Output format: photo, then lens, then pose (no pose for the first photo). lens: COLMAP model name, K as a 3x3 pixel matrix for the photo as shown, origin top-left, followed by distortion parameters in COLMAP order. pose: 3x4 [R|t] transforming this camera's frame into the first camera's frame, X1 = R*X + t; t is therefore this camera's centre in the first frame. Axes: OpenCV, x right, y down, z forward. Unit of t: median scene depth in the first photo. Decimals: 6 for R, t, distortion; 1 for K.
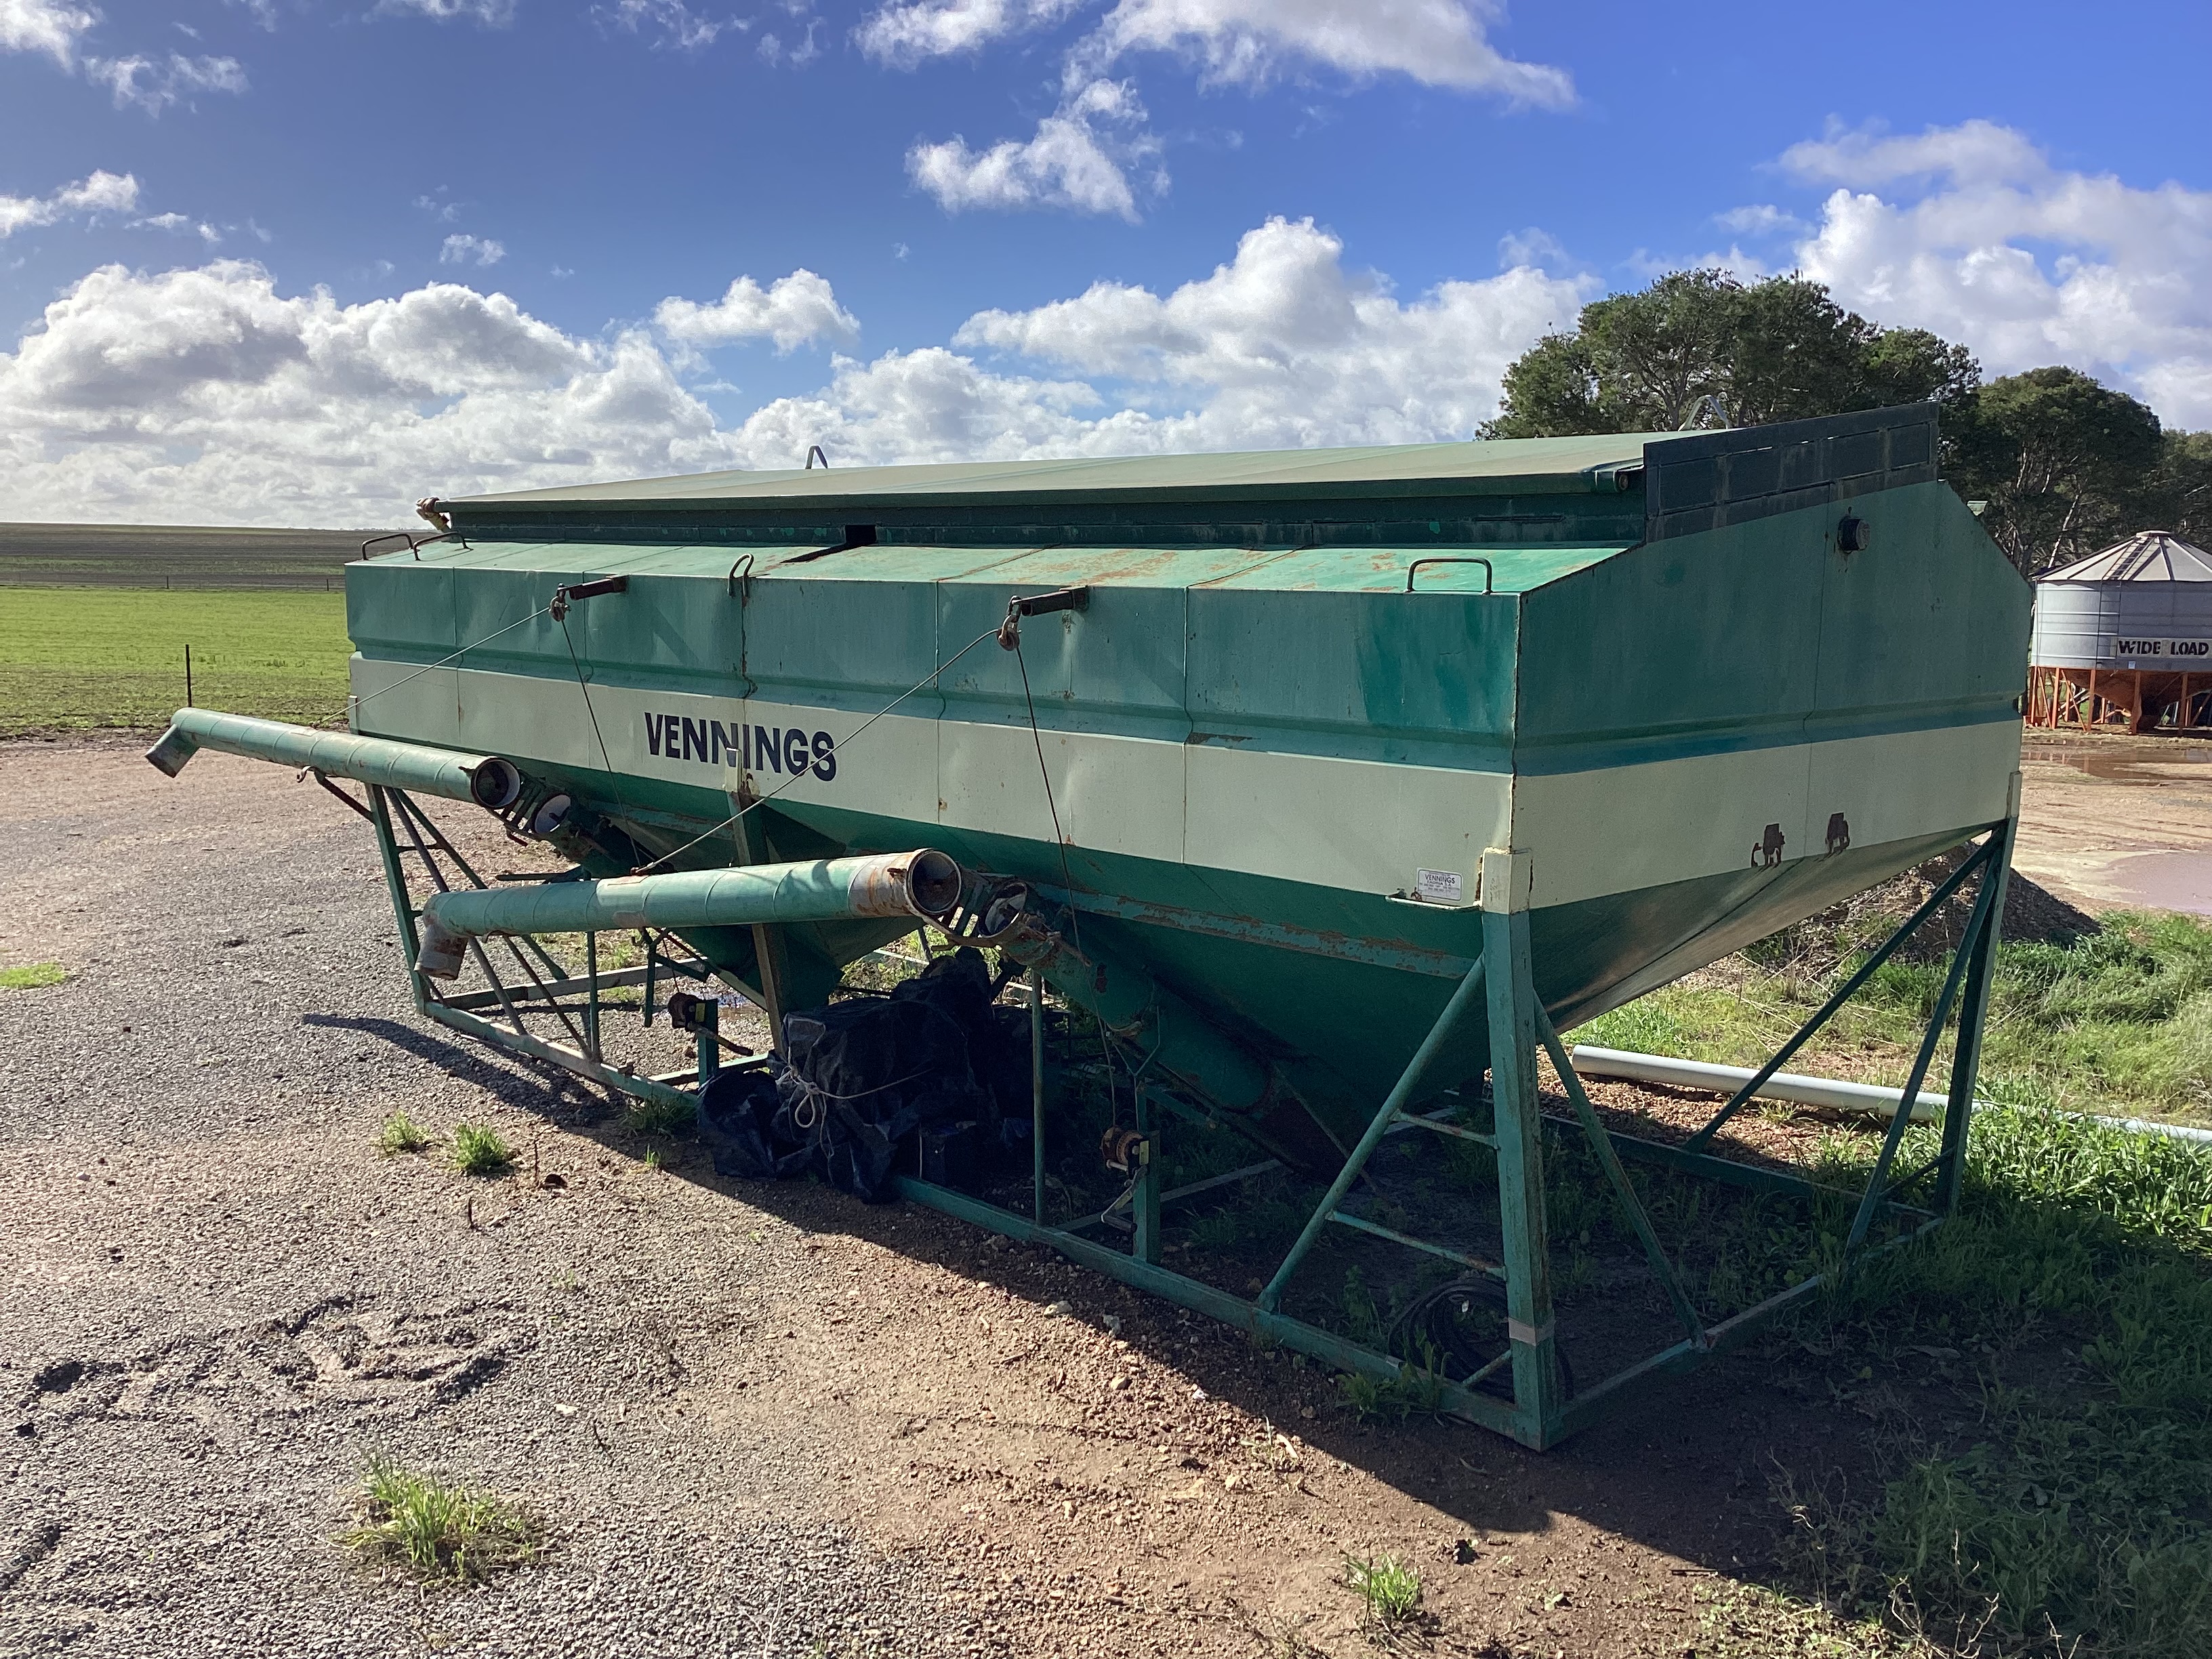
lens RADIAL K [[1987.2, 0, 1106.0], [0, 1987.2, 829.5], [0, 0, 1]] dist [0.100745, -0.184466]
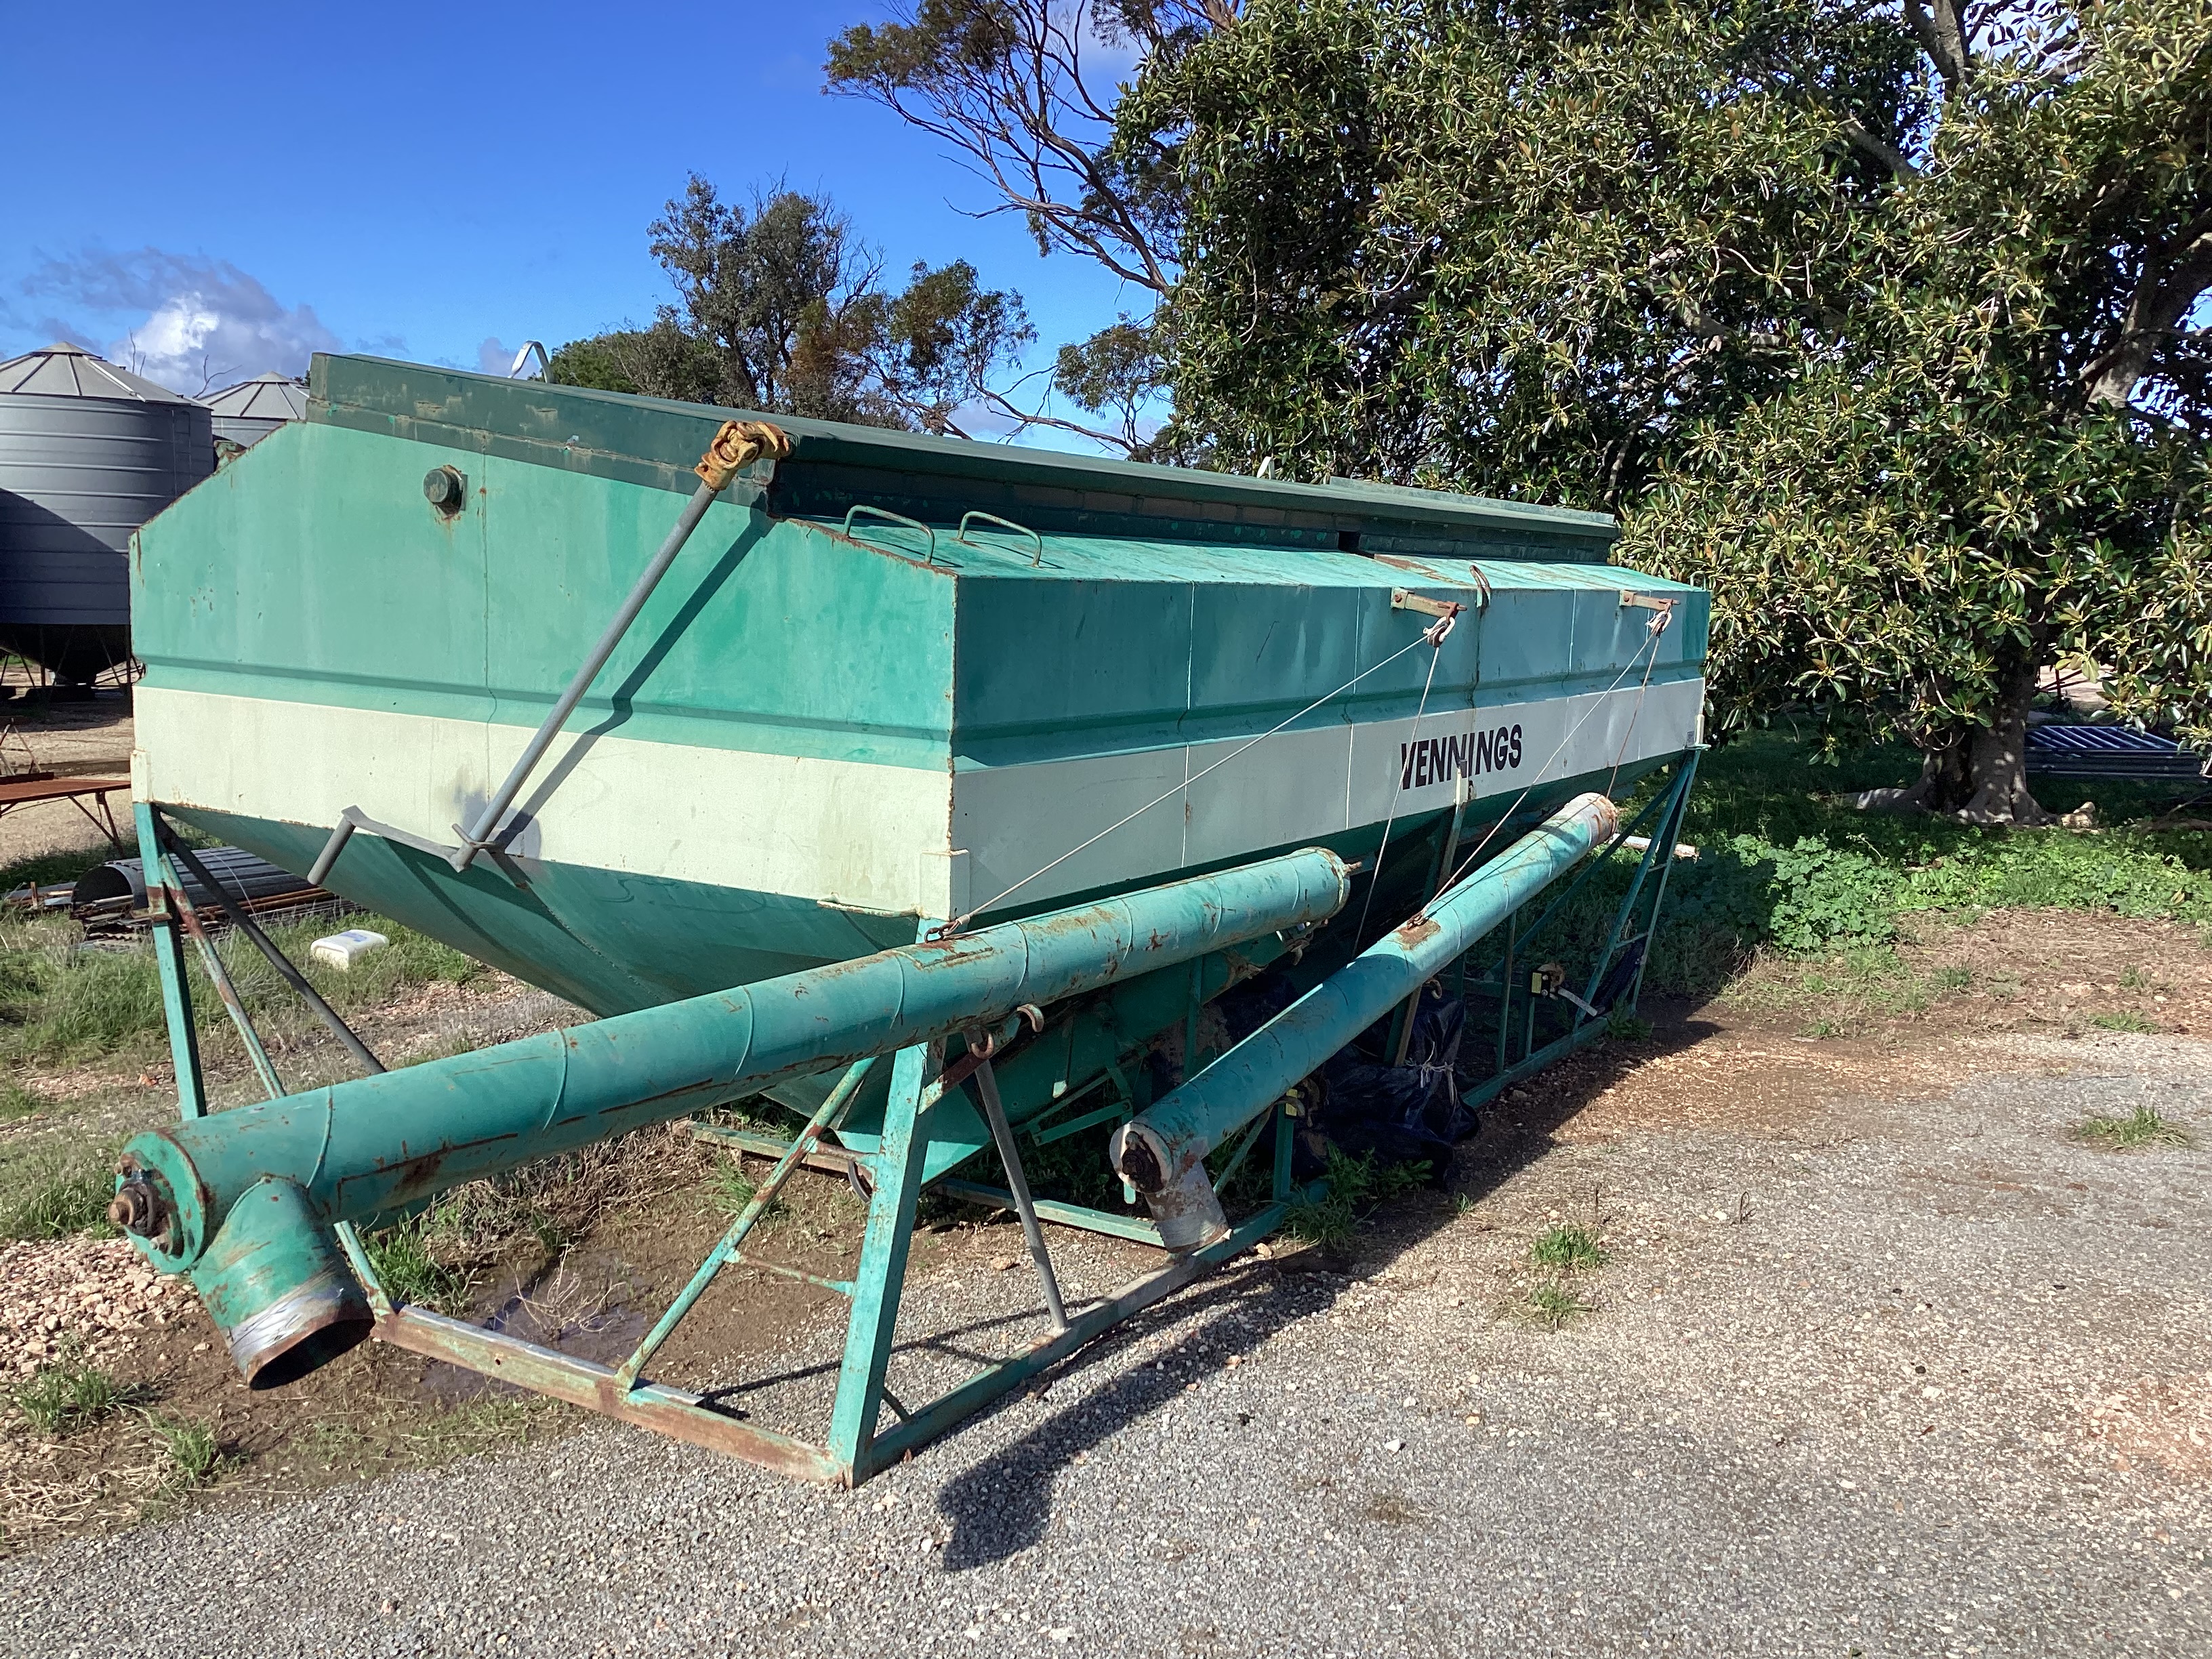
lens RADIAL K [[1987.2, 0, 1106.0], [0, 1987.2, 829.5], [0, 0, 1]] dist [0.100745, -0.184466]
pose [[-0.264735, -0.133024, 0.955102, -1.096704], [0.108097, 0.980104, 0.166468, -0.191634], [-0.958243, 0.147313, -0.245088, 1.414332]]
